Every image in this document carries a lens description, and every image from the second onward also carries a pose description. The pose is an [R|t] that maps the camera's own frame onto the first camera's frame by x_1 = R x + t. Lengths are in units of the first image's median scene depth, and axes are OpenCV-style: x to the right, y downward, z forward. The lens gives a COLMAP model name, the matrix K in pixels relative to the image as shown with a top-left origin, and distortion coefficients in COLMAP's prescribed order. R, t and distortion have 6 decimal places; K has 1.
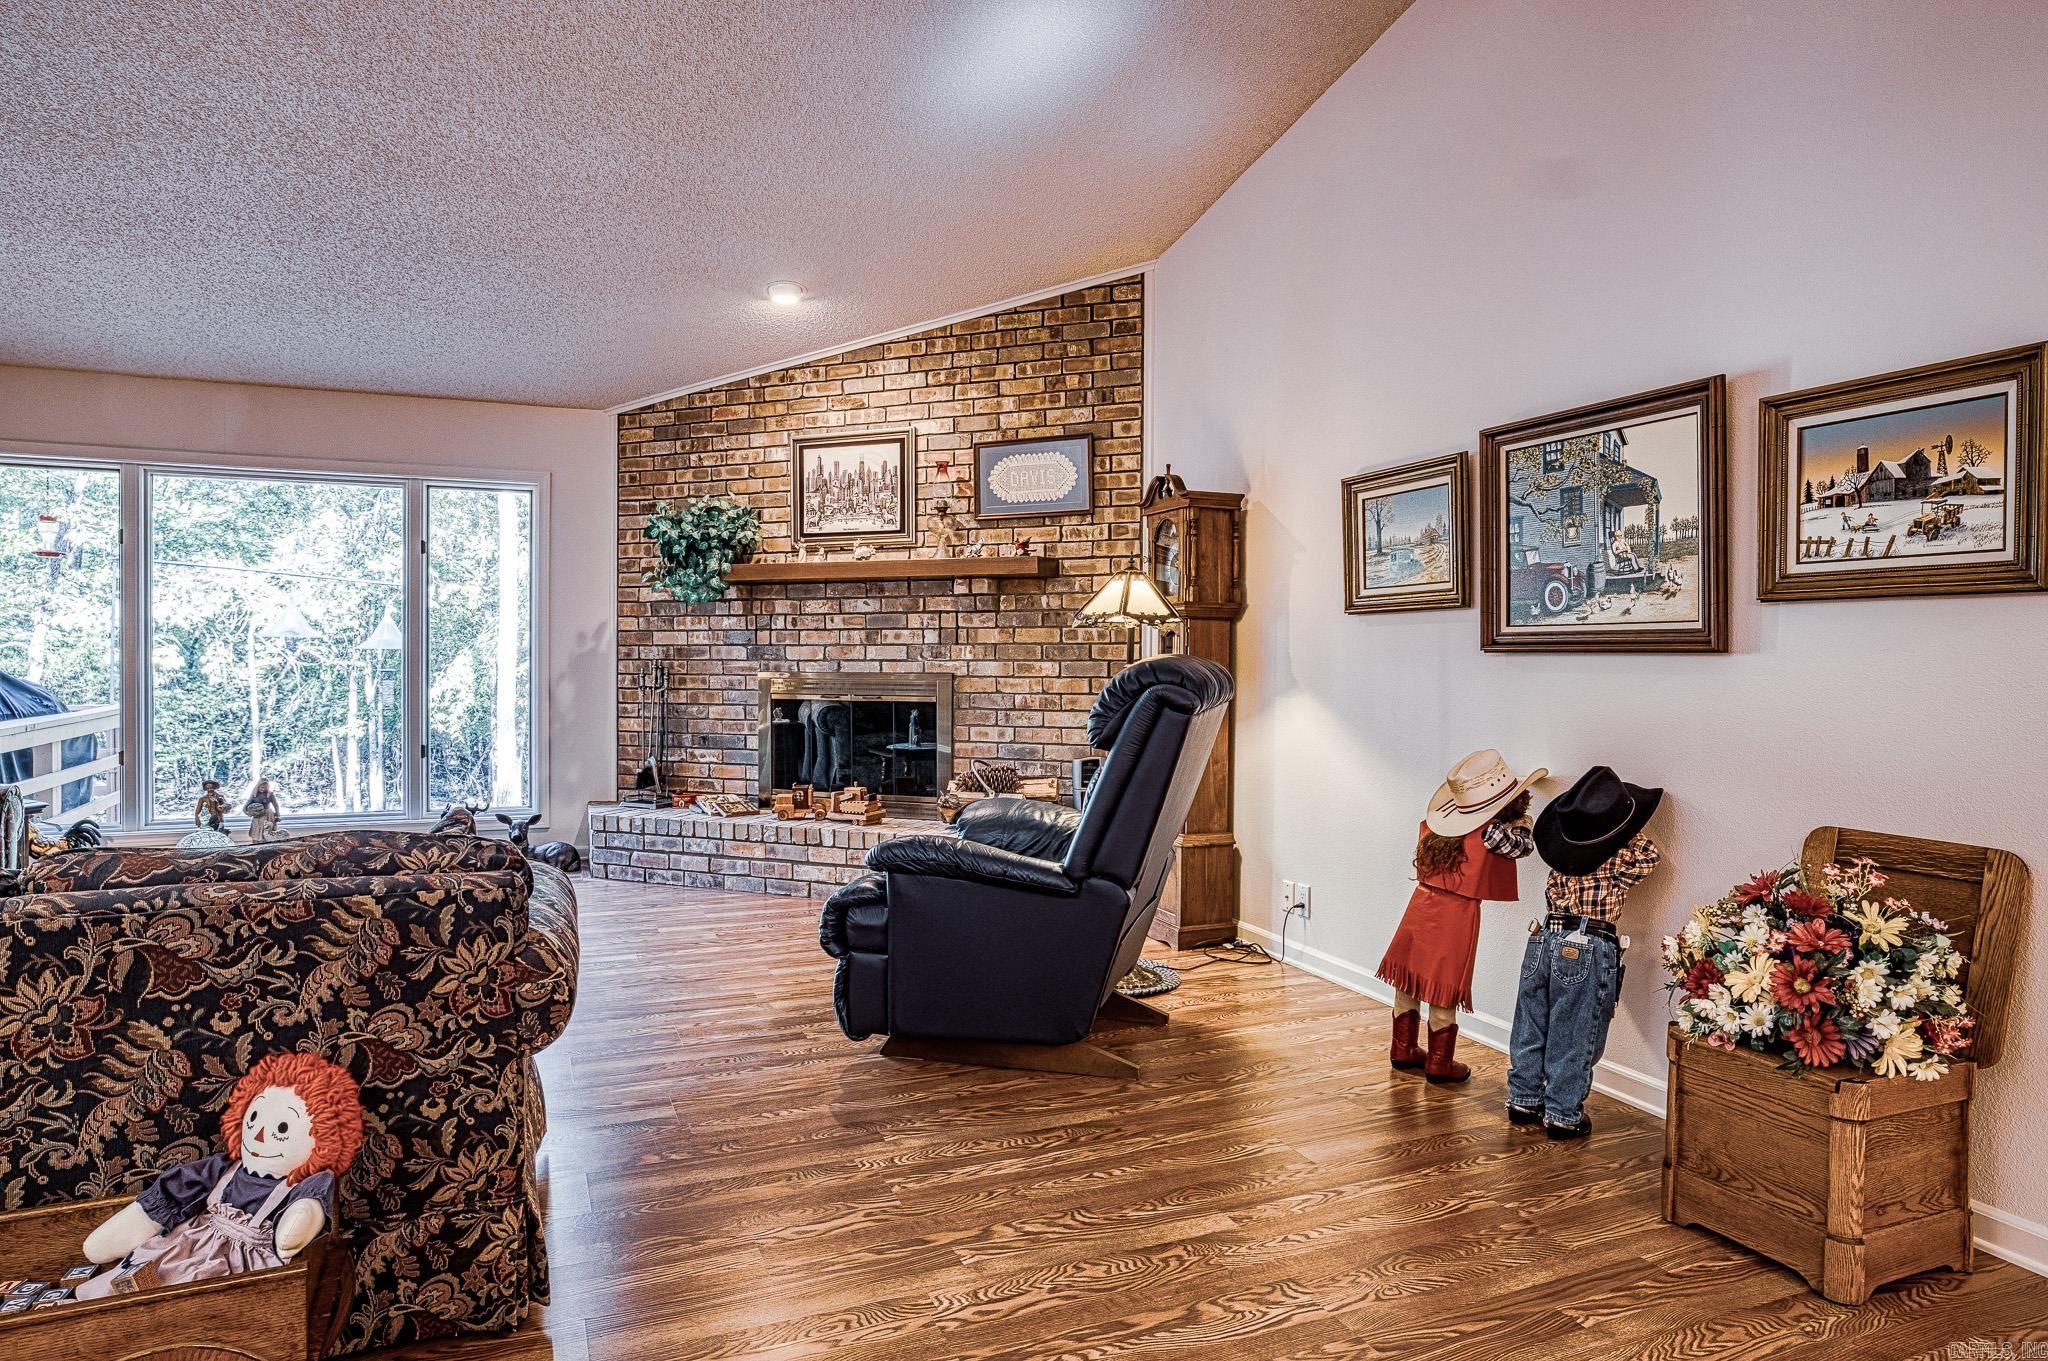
lens RADIAL K [[1180.8, 0, 963.8], [0, 1180.8, 647.4], [0, 0, 1]] dist [-0.002380, 0.000742]
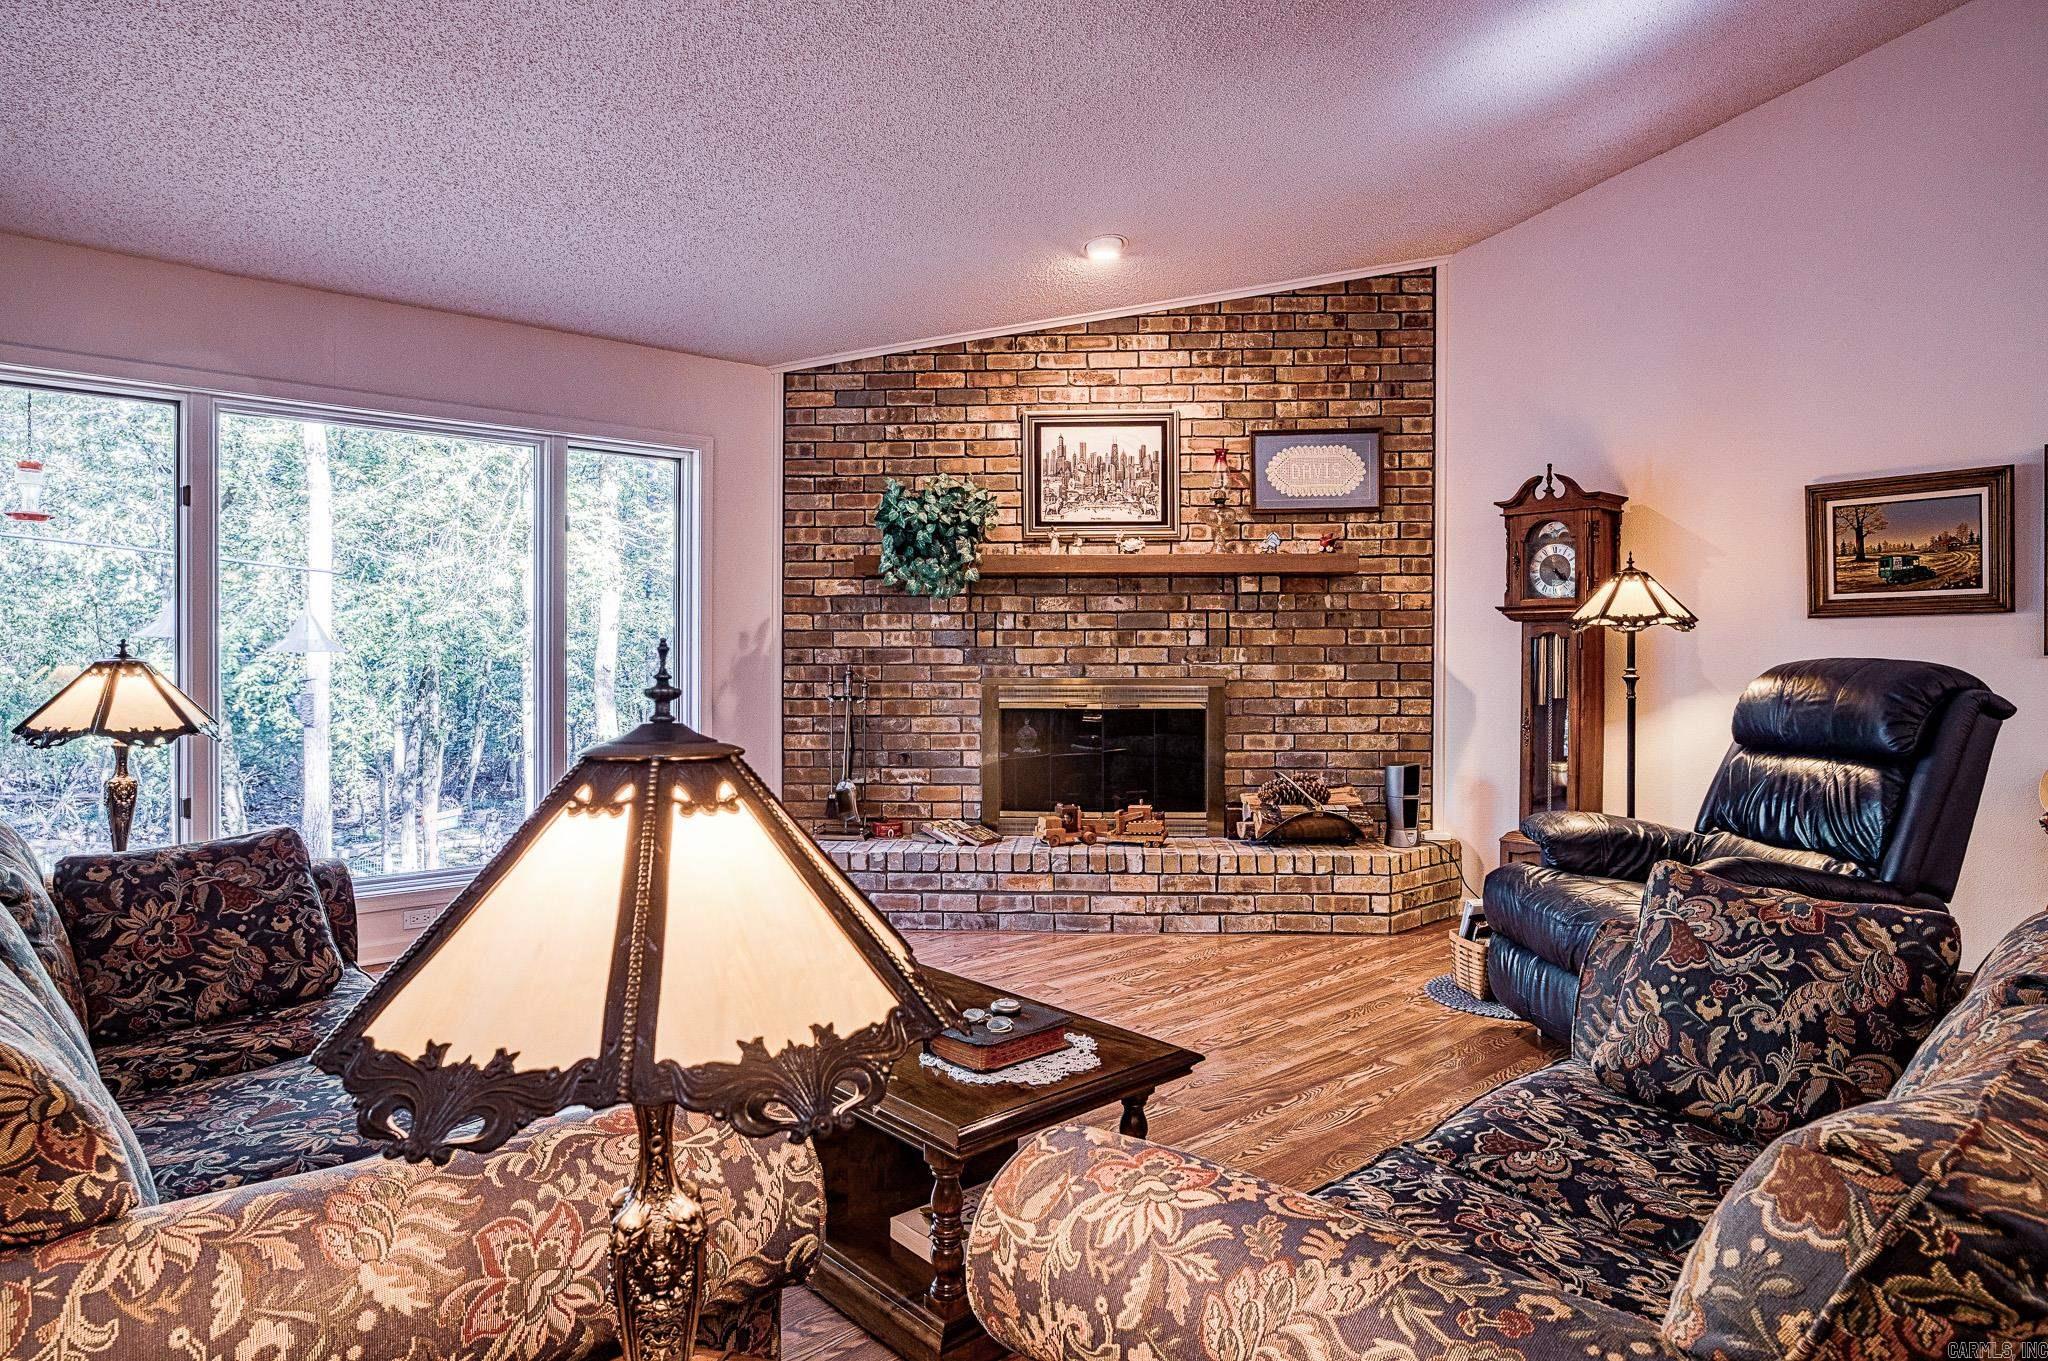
lens RADIAL K [[1186.3, 0, 1032.0], [0, 1186.3, 641.9], [0, 0, 1]] dist [-0.003257, 0.002665]
pose [[0.947975, -0.001075, 0.318344, -0.443229], [0.001583, 0.999998, -0.001337, -0.005087], [-0.318342, 0.001771, 0.947974, 0.162047]]
